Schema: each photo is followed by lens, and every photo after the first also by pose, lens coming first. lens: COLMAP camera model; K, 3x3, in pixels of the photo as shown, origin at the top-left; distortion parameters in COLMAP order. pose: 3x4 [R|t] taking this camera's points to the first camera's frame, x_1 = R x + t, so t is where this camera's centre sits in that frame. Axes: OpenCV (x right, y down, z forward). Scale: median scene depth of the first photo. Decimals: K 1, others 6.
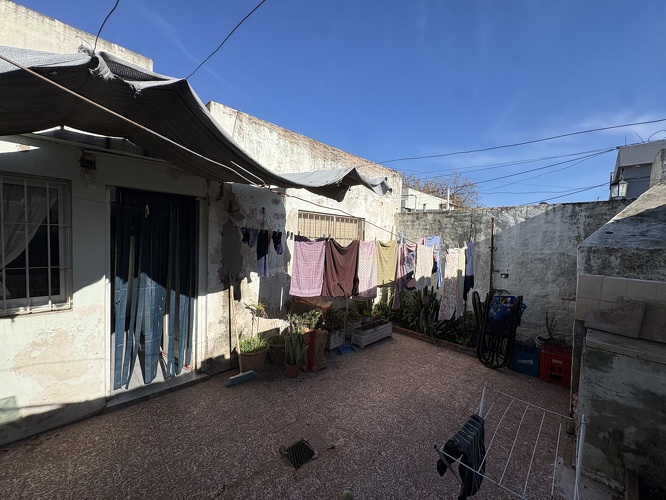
lens RADIAL K [[264.9, 0, 333.0], [0, 264.9, 250.0], [0, 0, 1]] dist [-0.001729, -0.000340]
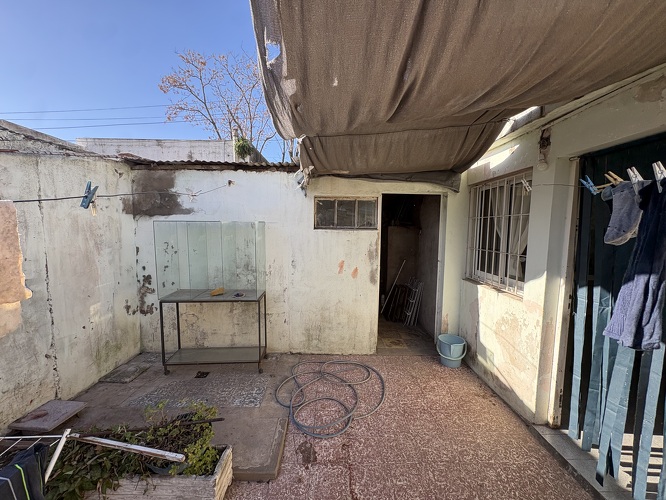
lens RADIAL K [[264.9, 0, 333.0], [0, 264.9, 250.0], [0, 0, 1]] dist [-0.001729, -0.000340]
pose [[-0.693172, 0.019630, -0.720504, 0.133494], [-0.068123, 0.993370, 0.092603, -0.000926], [0.717545, 0.113273, -0.687239, 0.751569]]
